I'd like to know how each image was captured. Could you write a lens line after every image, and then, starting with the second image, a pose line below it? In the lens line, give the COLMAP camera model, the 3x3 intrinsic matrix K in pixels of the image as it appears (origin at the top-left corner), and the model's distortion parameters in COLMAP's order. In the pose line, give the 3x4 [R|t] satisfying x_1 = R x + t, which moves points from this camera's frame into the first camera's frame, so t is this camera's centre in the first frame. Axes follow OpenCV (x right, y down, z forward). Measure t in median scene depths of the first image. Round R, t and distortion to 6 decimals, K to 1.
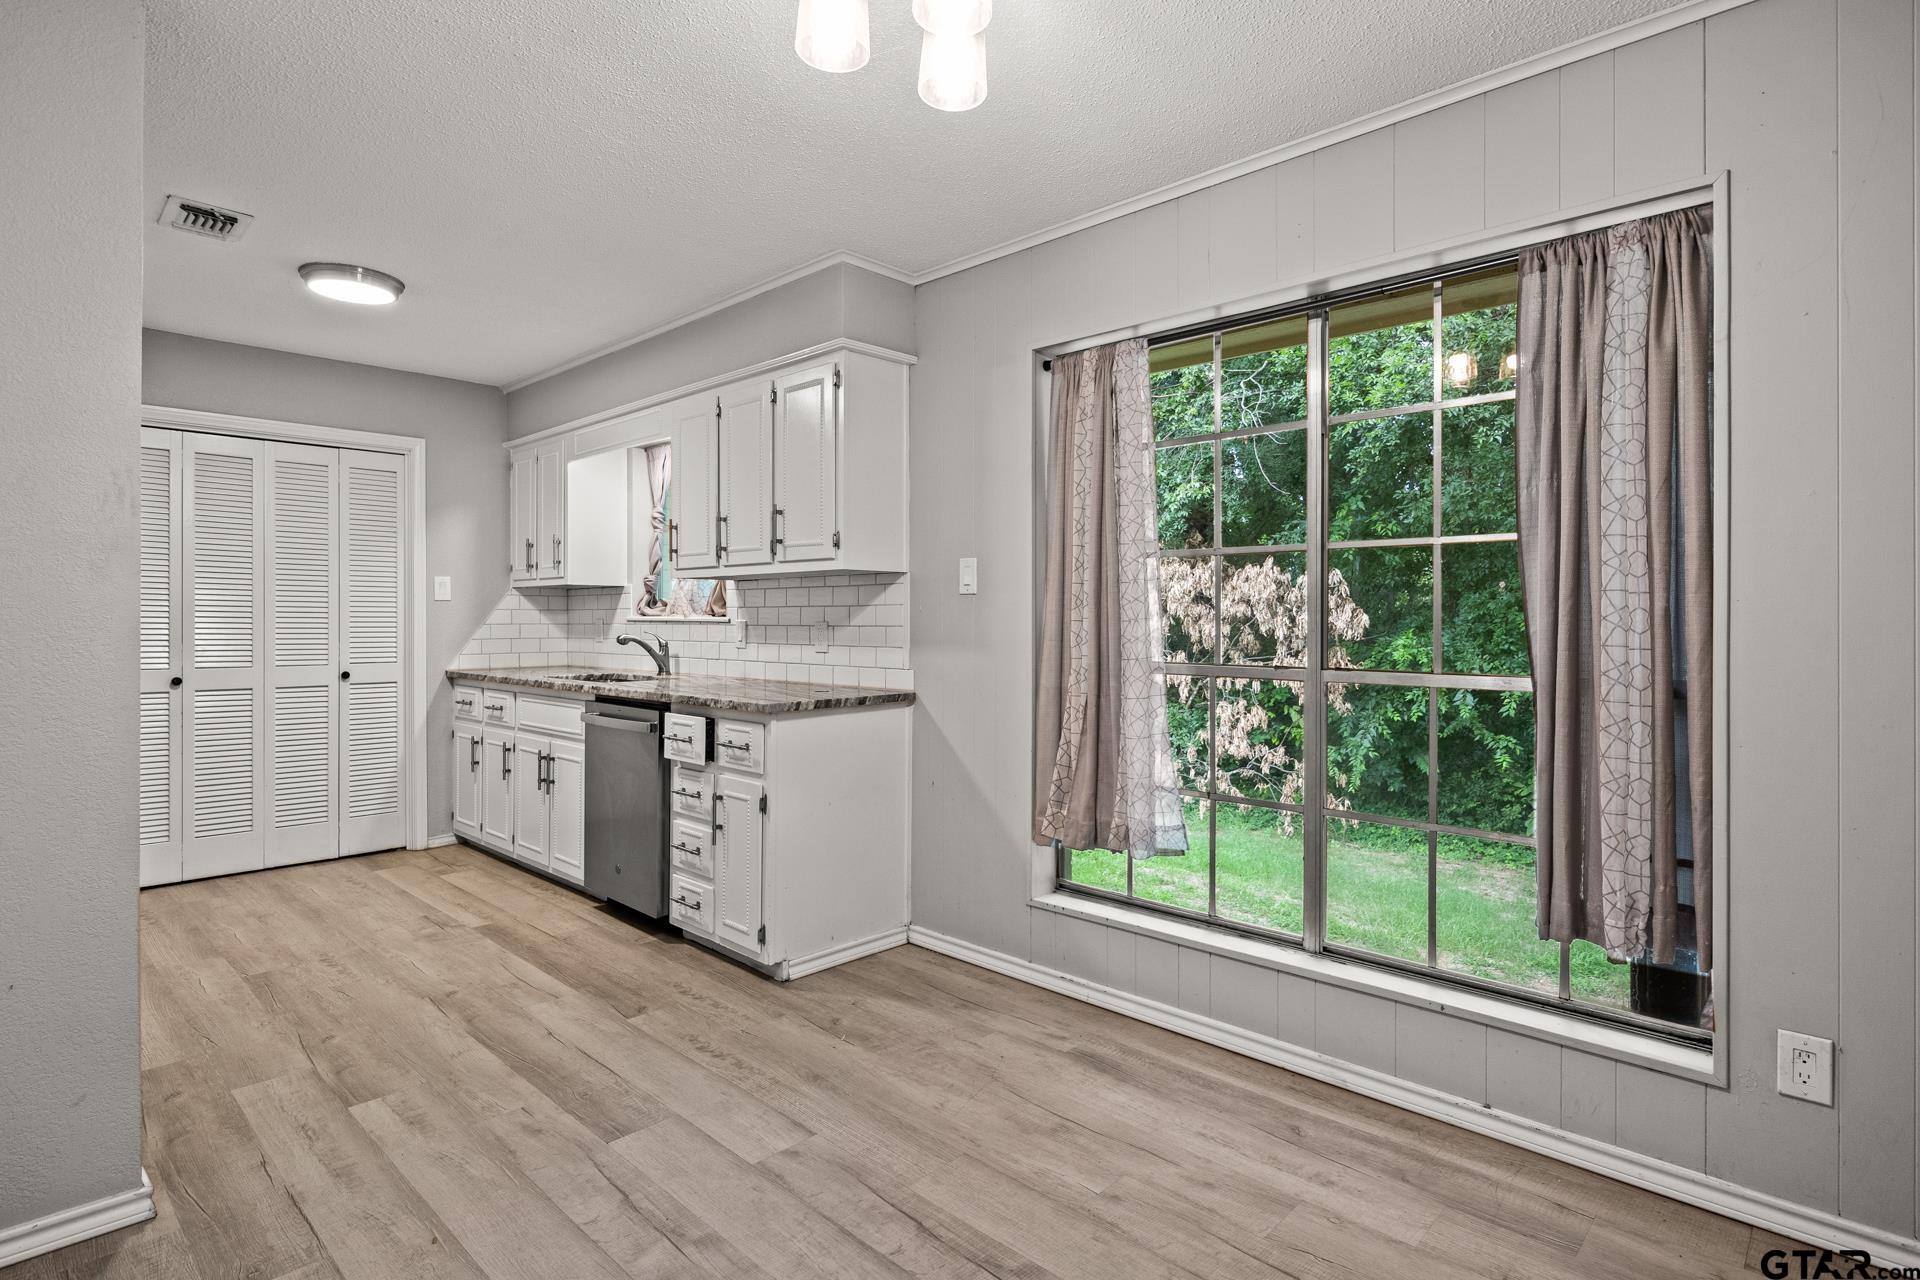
lens RADIAL K [[959.3, 0, 960.1], [0, 959.3, 623.1], [0, 0, 1]] dist [-0.007431, -0.000768]
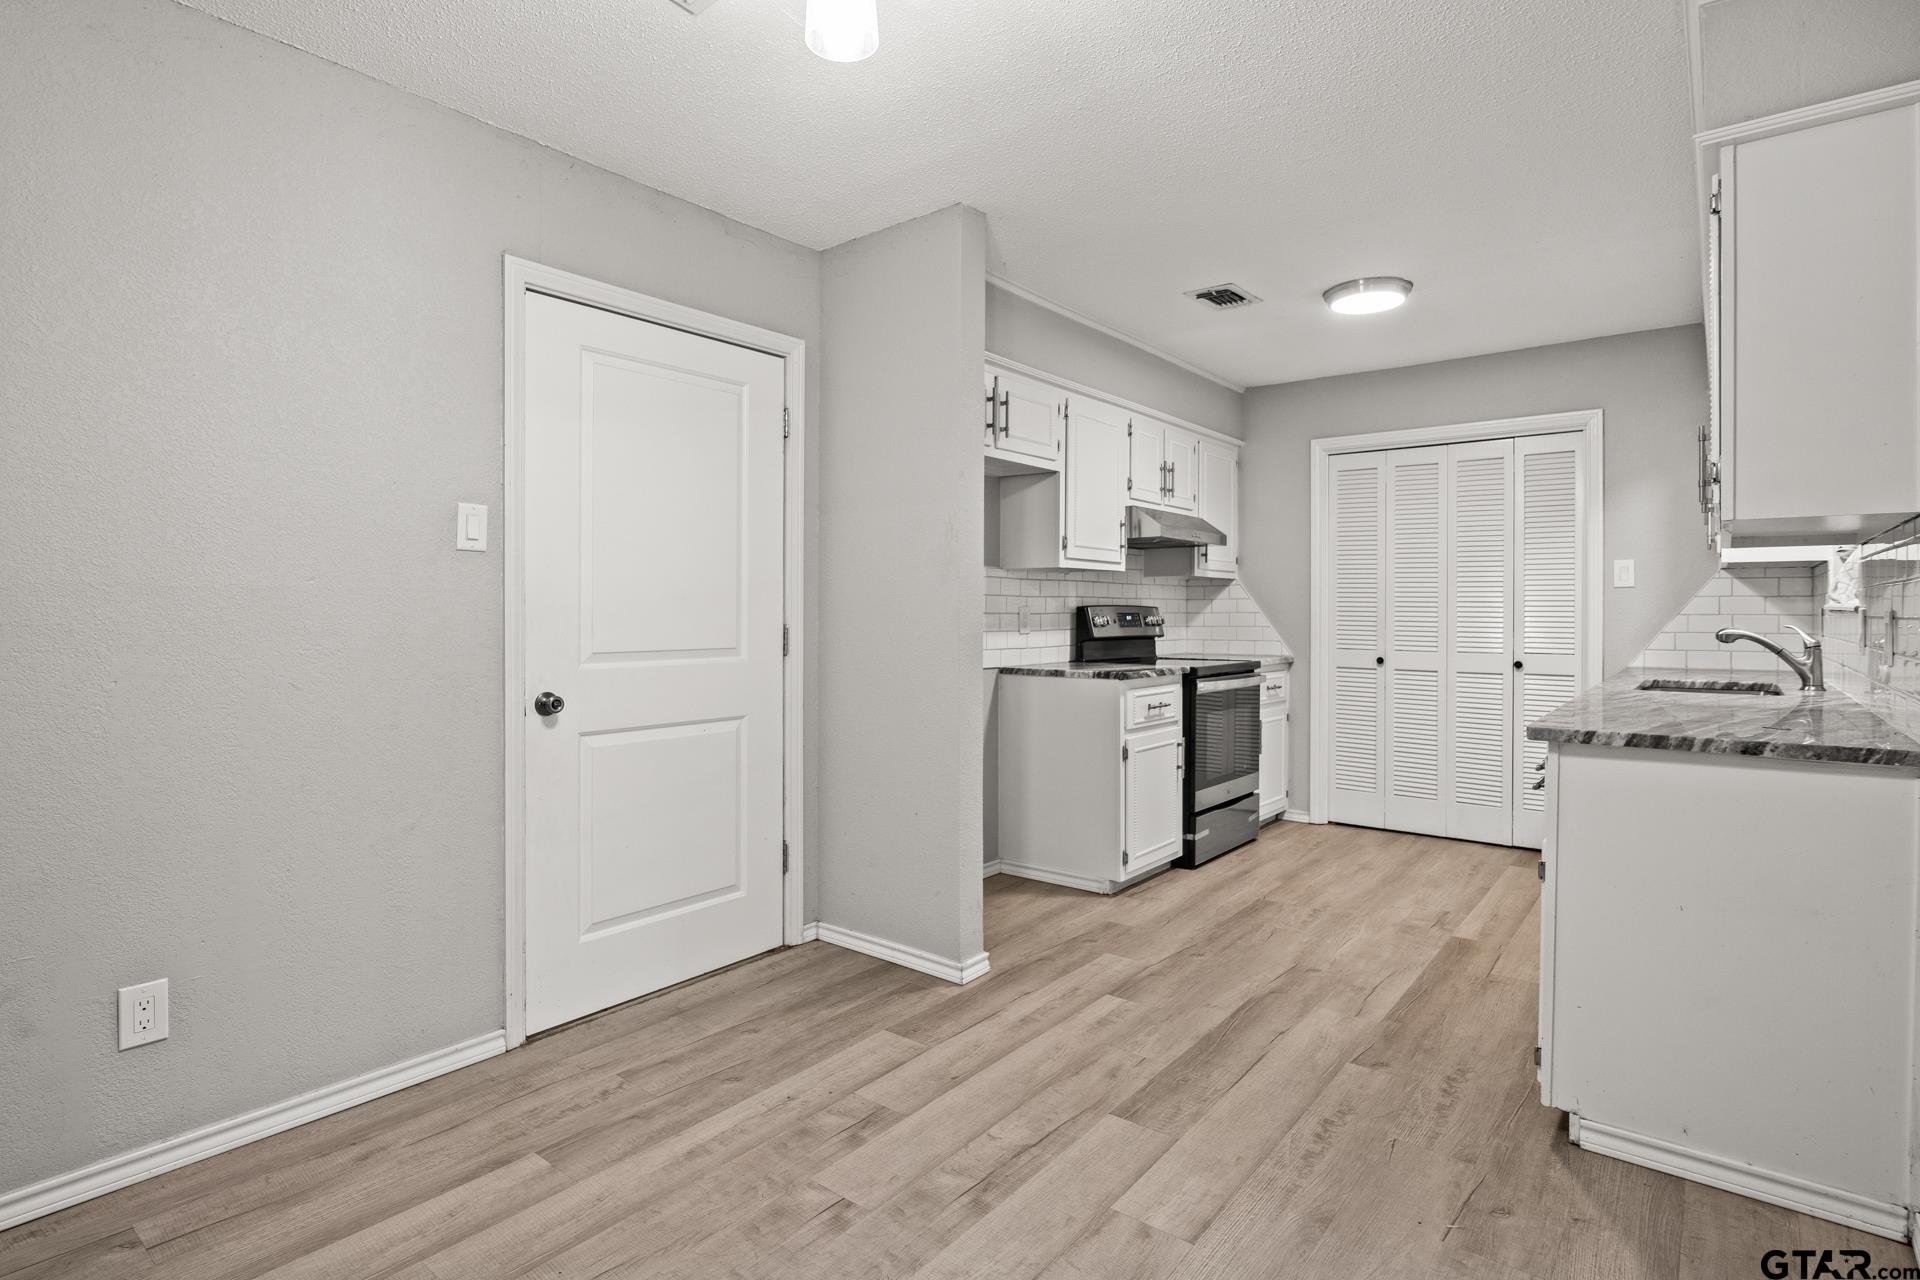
lens RADIAL K [[962.4, 0, 981.9], [0, 962.4, 607.3], [0, 0, 1]] dist [-0.003330, -0.000458]
pose [[0.105623, -0.002218, -0.994404, 0.456365], [-0.005964, 0.999978, -0.002864, 0.001706], [0.994388, 0.006233, 0.105608, 0.528170]]
